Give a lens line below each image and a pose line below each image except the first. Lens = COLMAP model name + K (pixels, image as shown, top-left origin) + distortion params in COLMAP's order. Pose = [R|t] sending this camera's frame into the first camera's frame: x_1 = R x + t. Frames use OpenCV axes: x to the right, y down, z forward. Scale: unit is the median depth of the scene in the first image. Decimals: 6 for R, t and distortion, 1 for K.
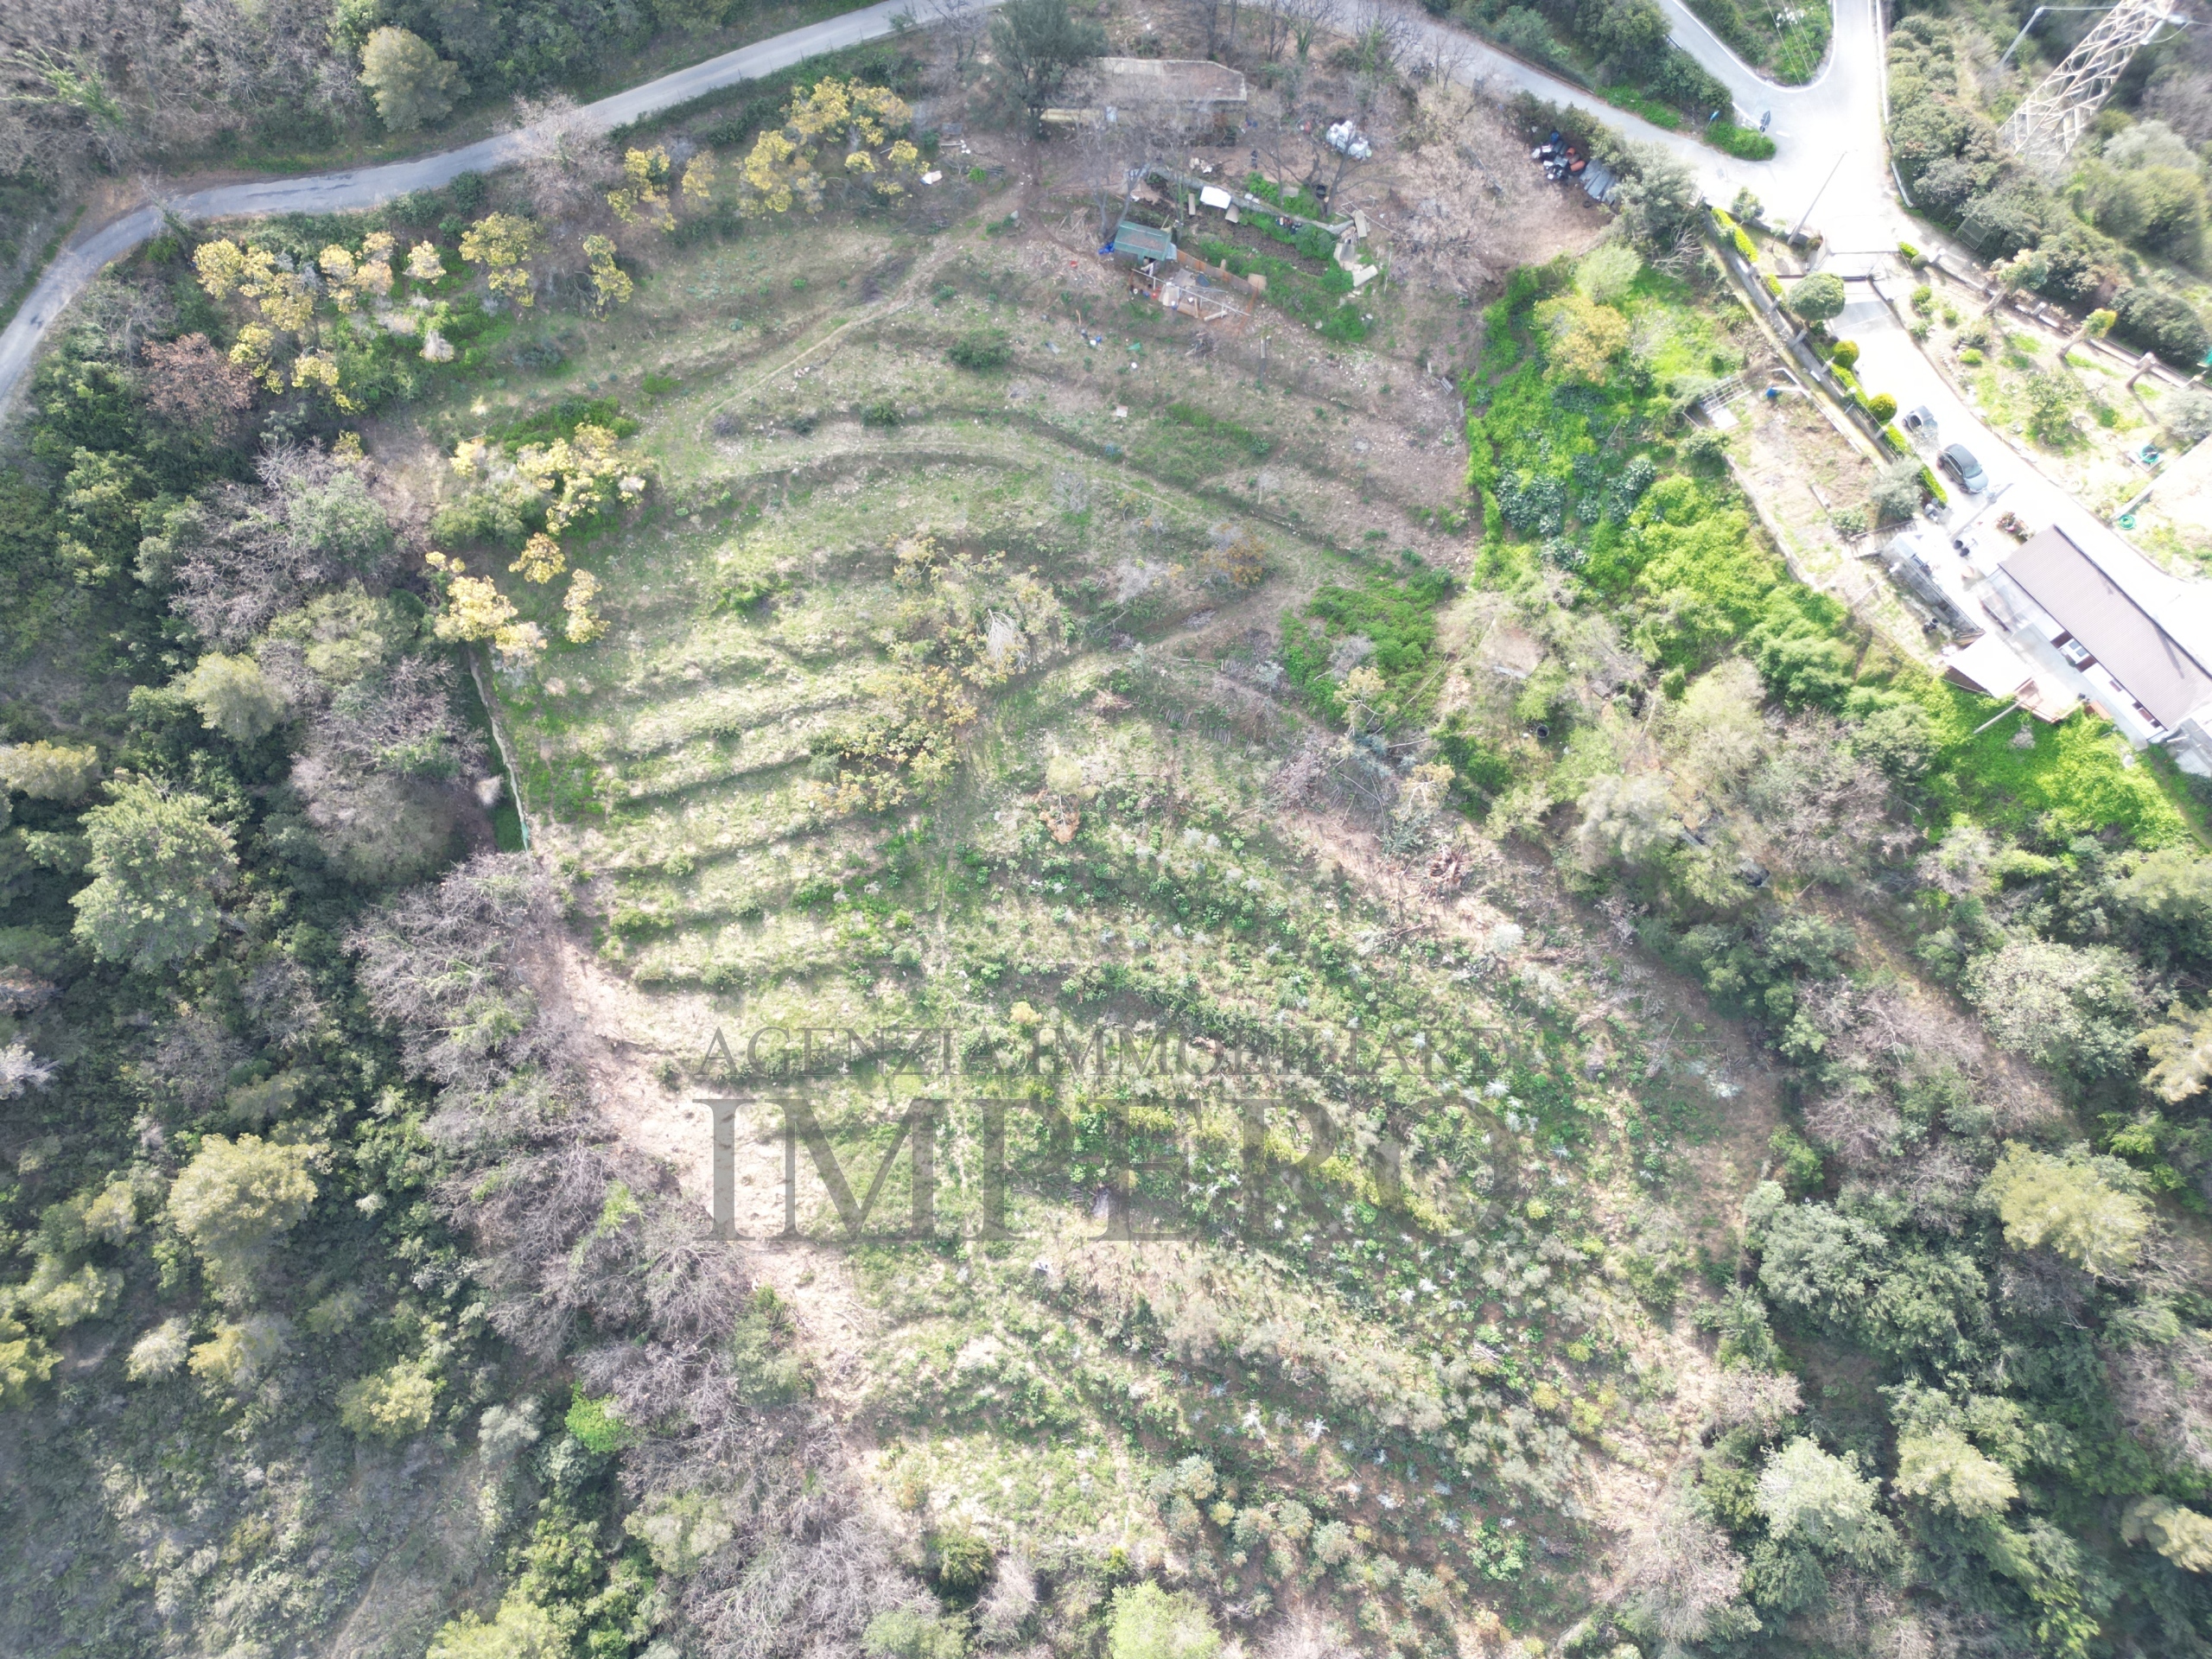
lens RADIAL K [[1541.4, 0, 1107.3], [0, 1541.4, 820.7], [0, 0, 1]] dist [0.074339, -0.067626]
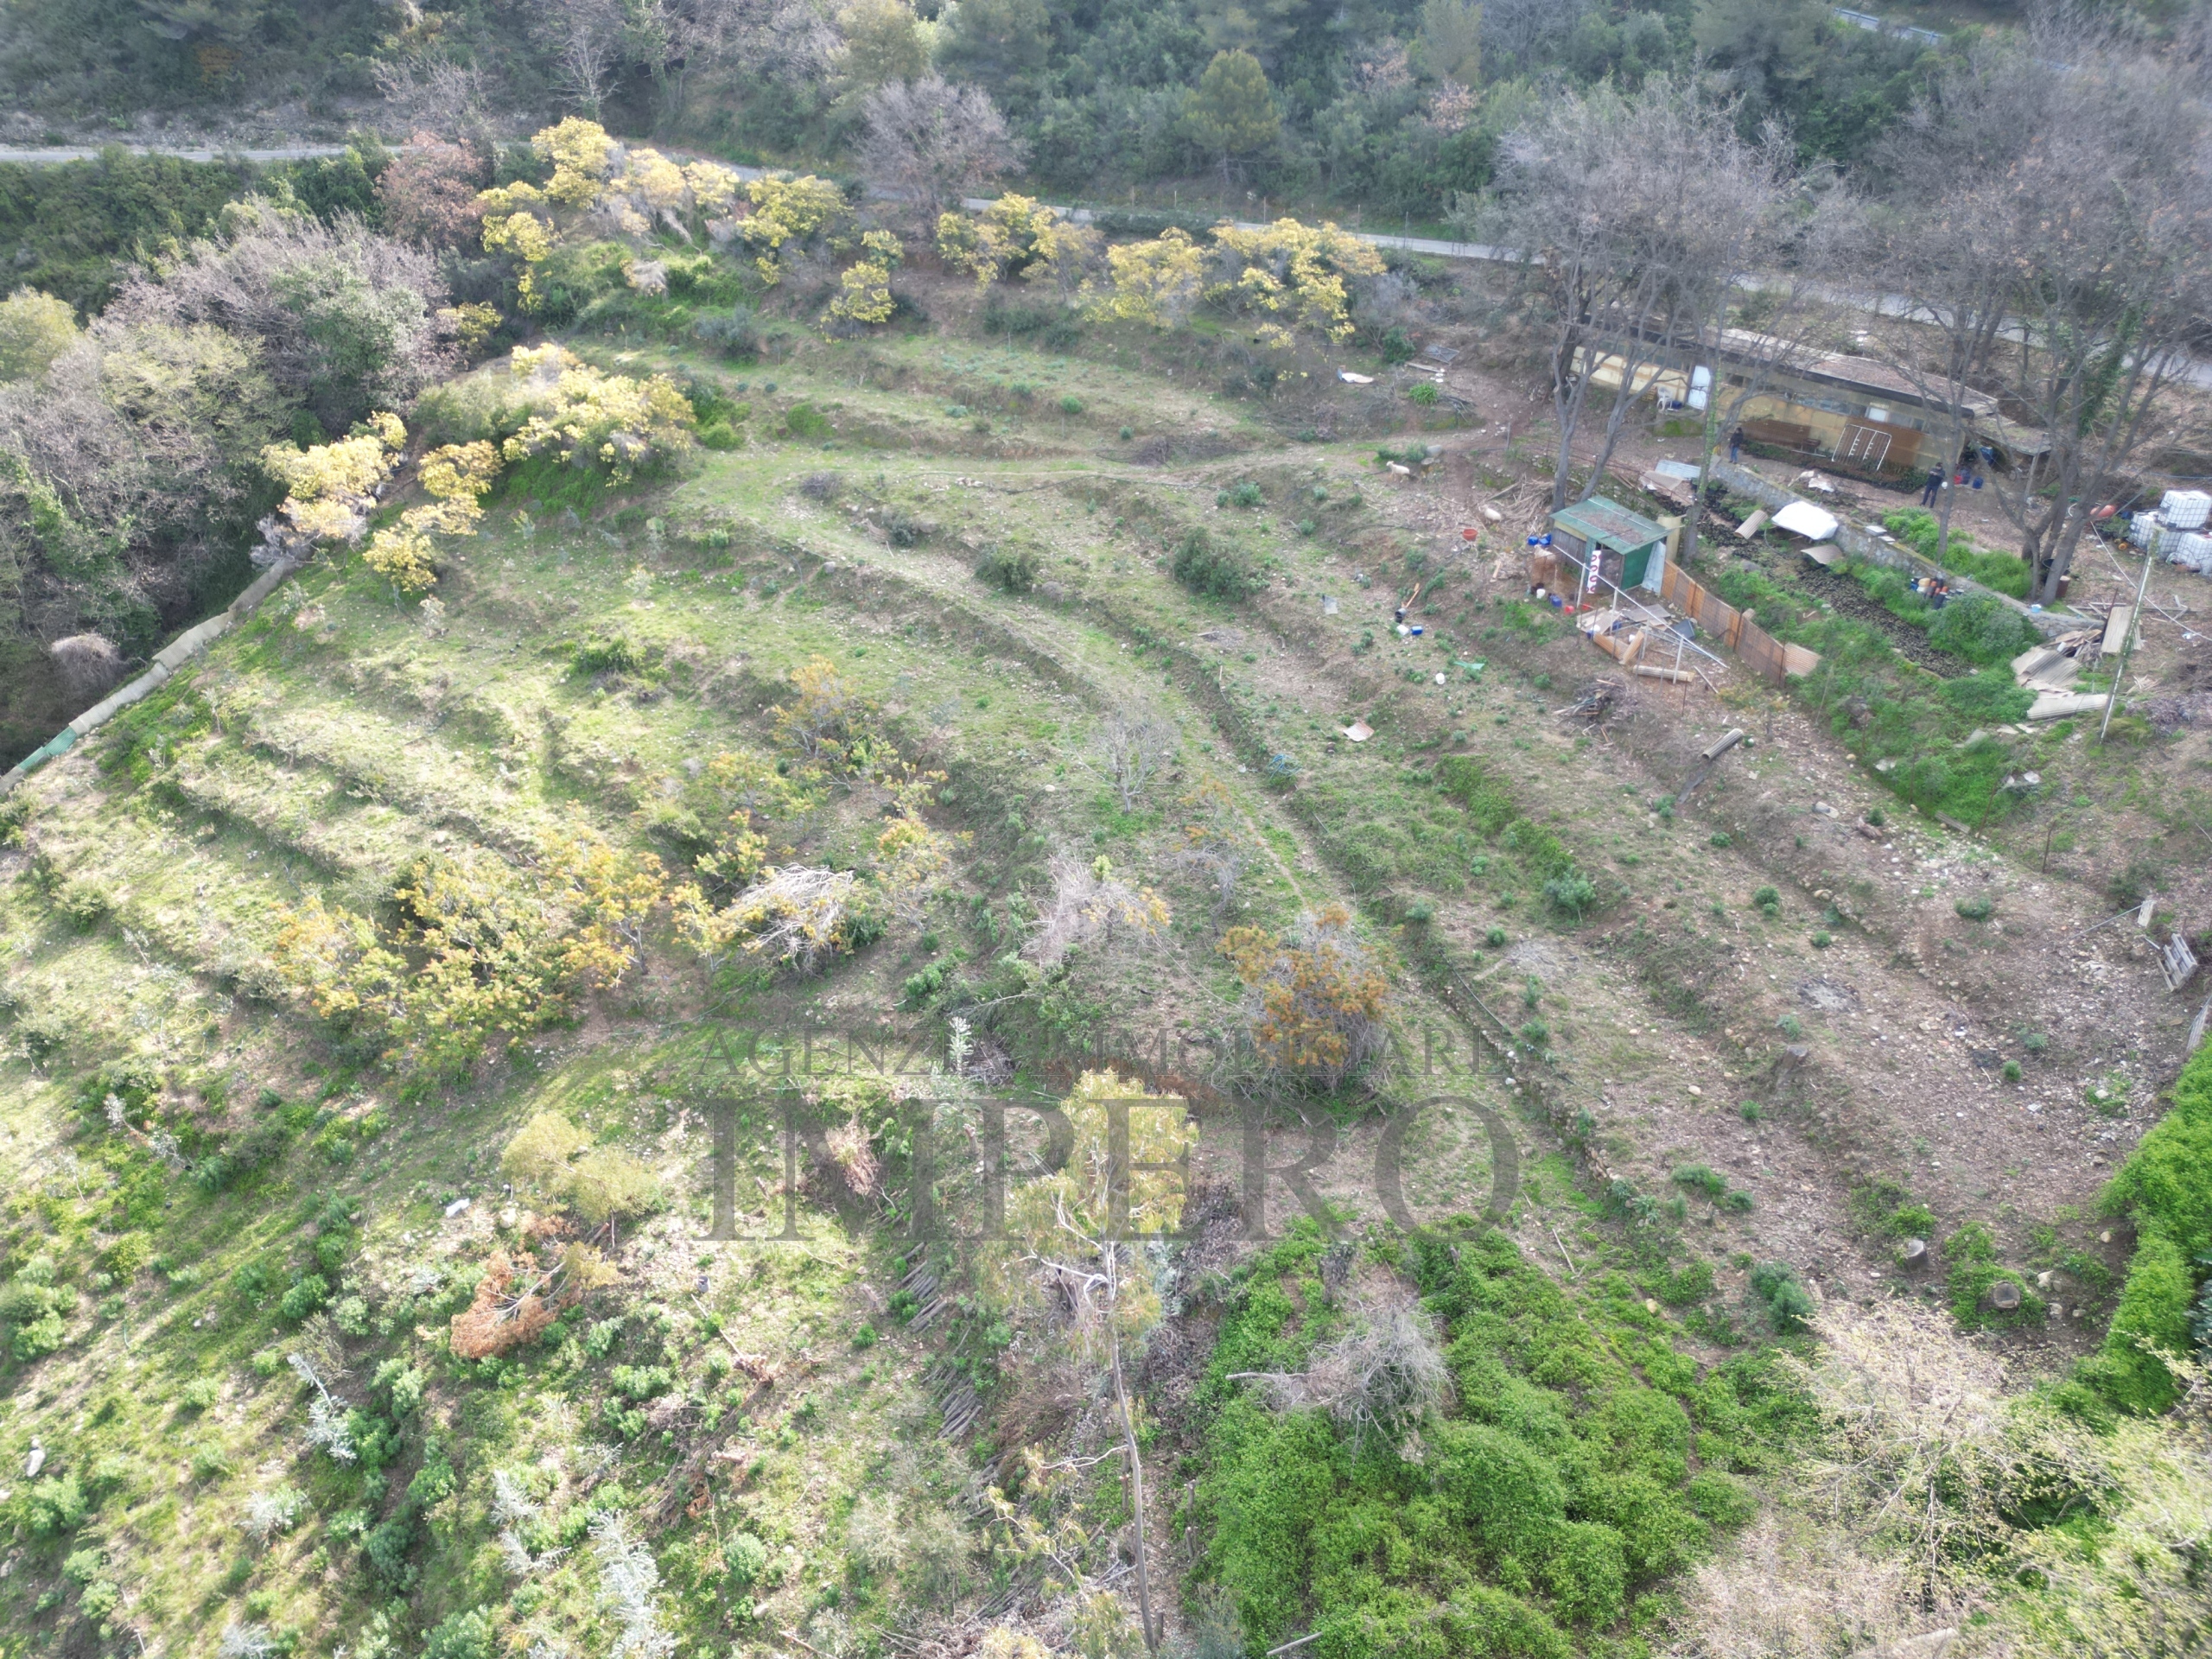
lens RADIAL K [[1541.4, 0, 1108.9], [0, 1541.4, 820.2], [0, 0, 1]] dist [0.074339, -0.067626]
pose [[0.675575, 0.398518, -0.620308, 0.250913], [-0.707987, 0.585486, -0.394919, -0.021433], [0.205799, 0.705967, 0.677685, 0.706275]]
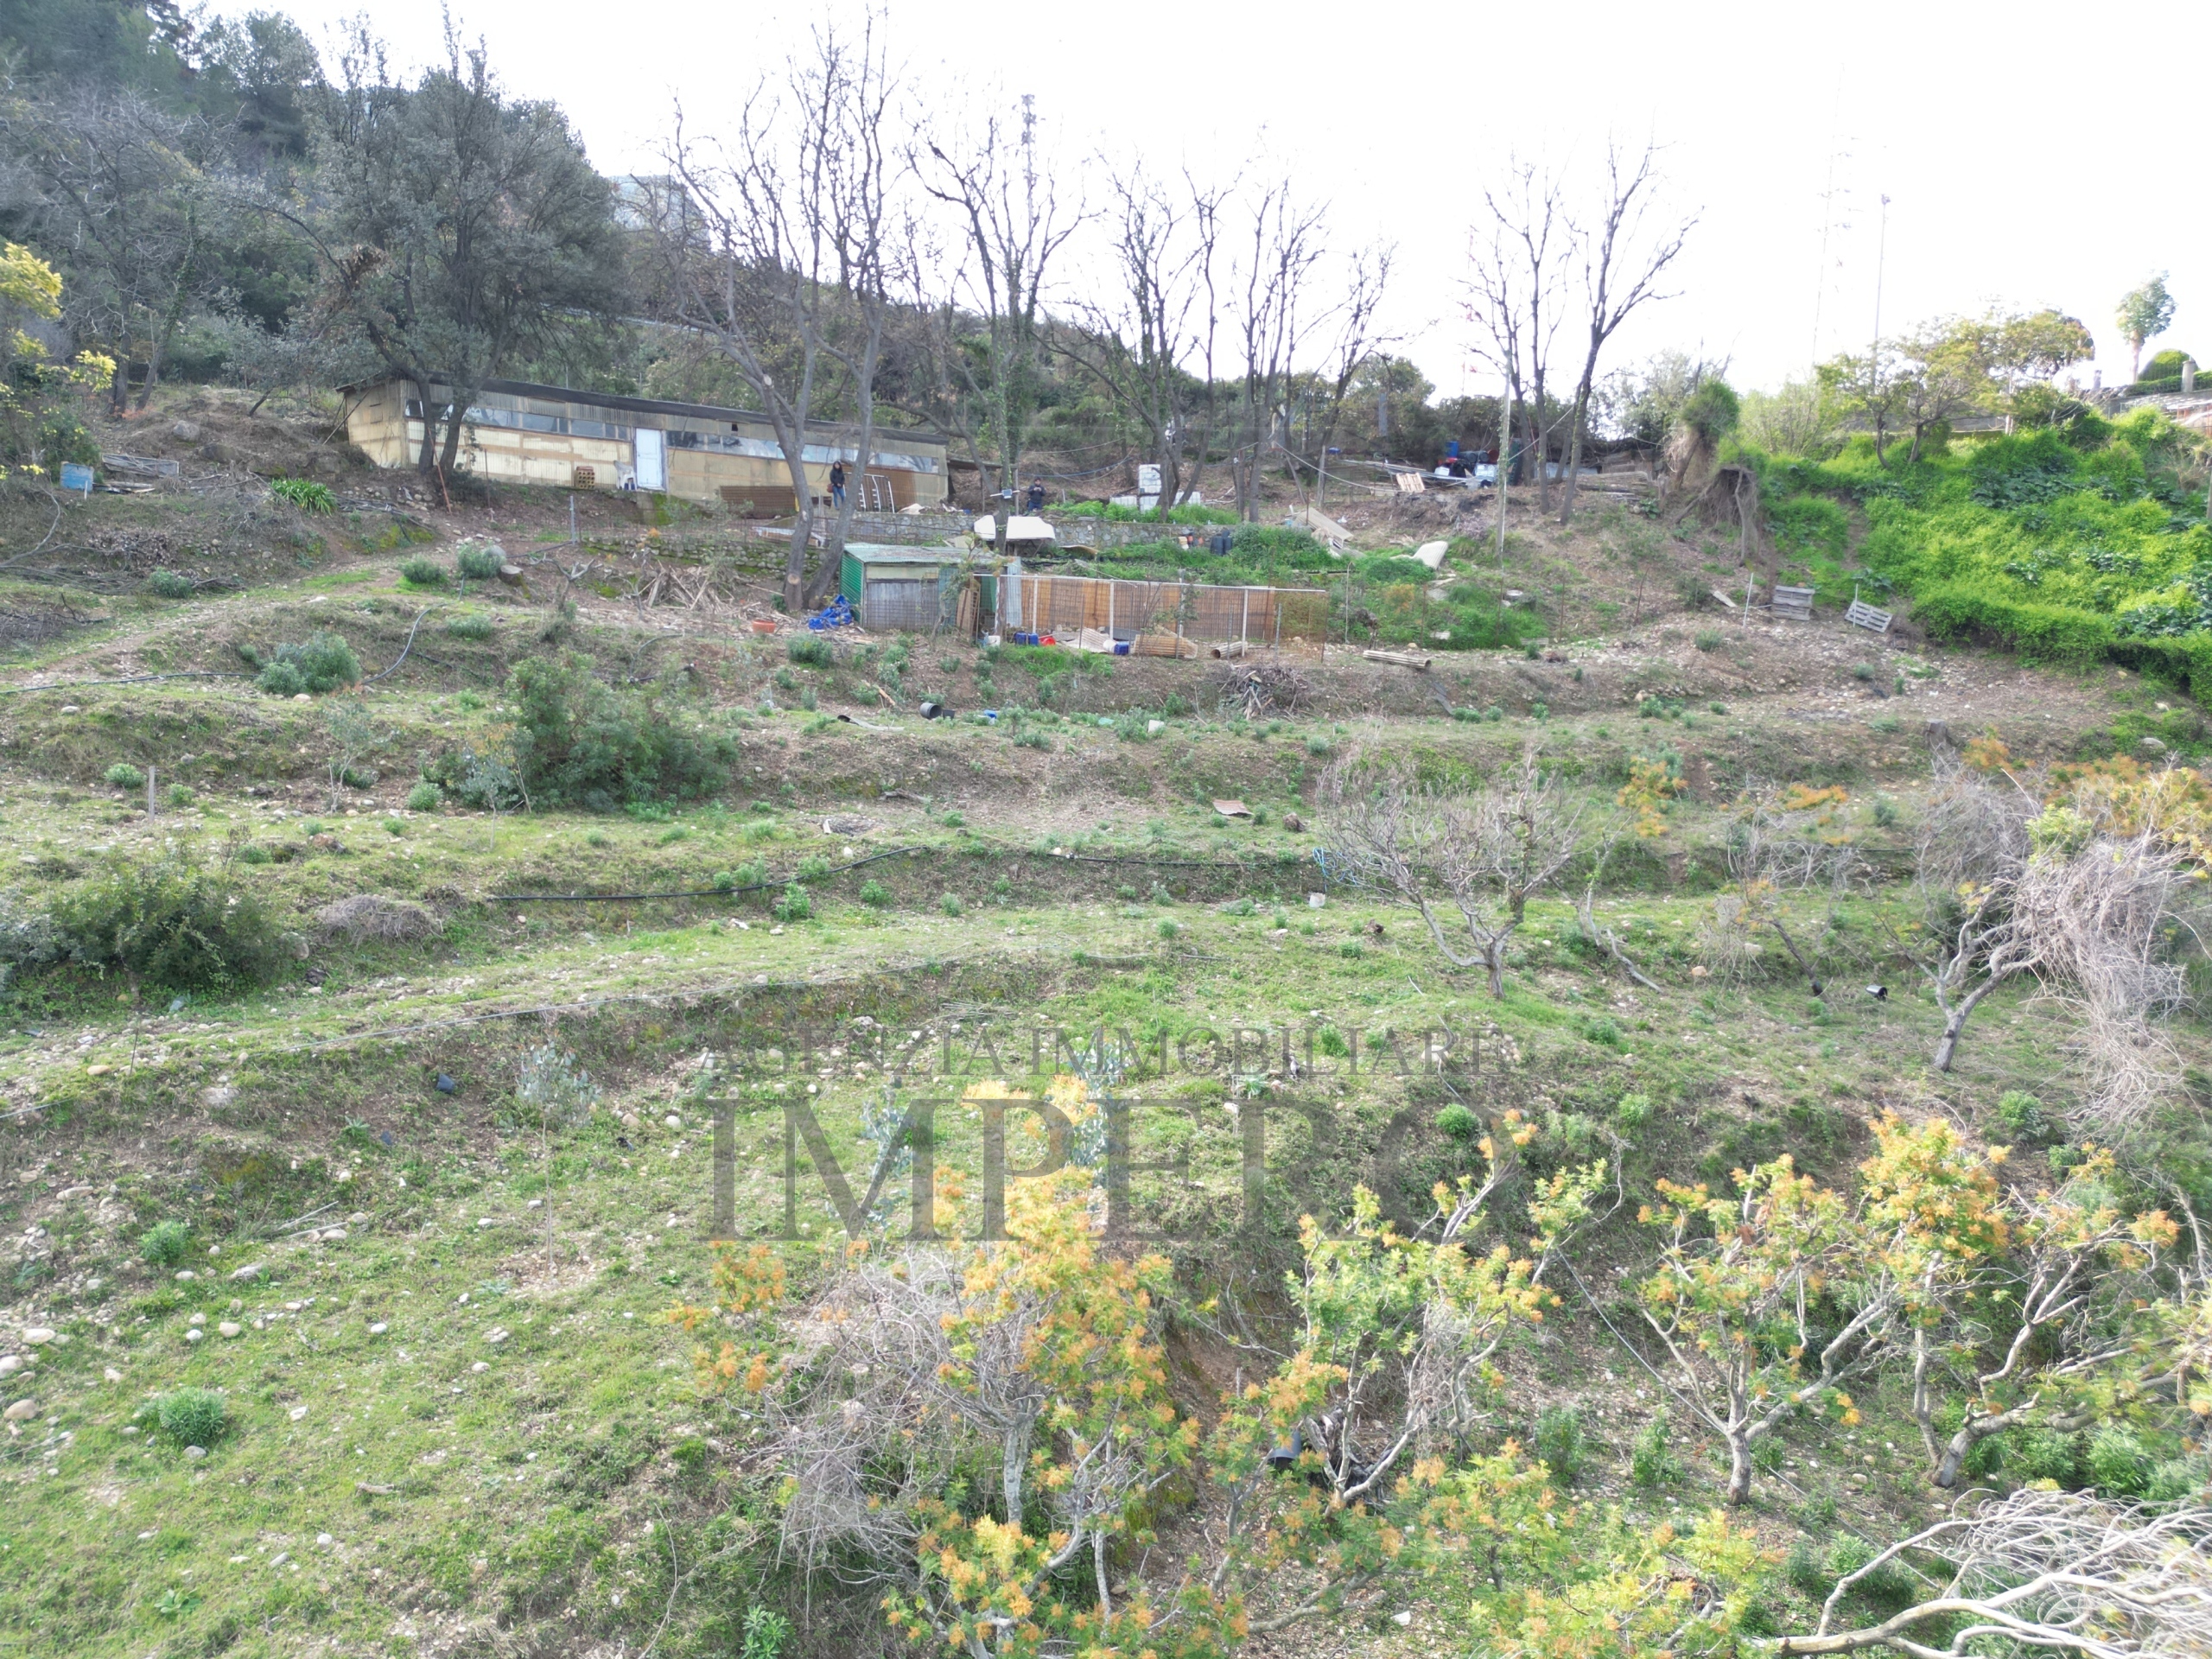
lens RADIAL K [[1541.4, 0, 1102.9], [0, 1541.4, 815.0], [0, 0, 1]] dist [0.074339, -0.067626]
pose [[0.711613, -0.088007, 0.697038, -0.180967], [0.668960, 0.388074, -0.633949, -0.122285], [-0.214710, 0.917416, 0.335032, 0.931069]]
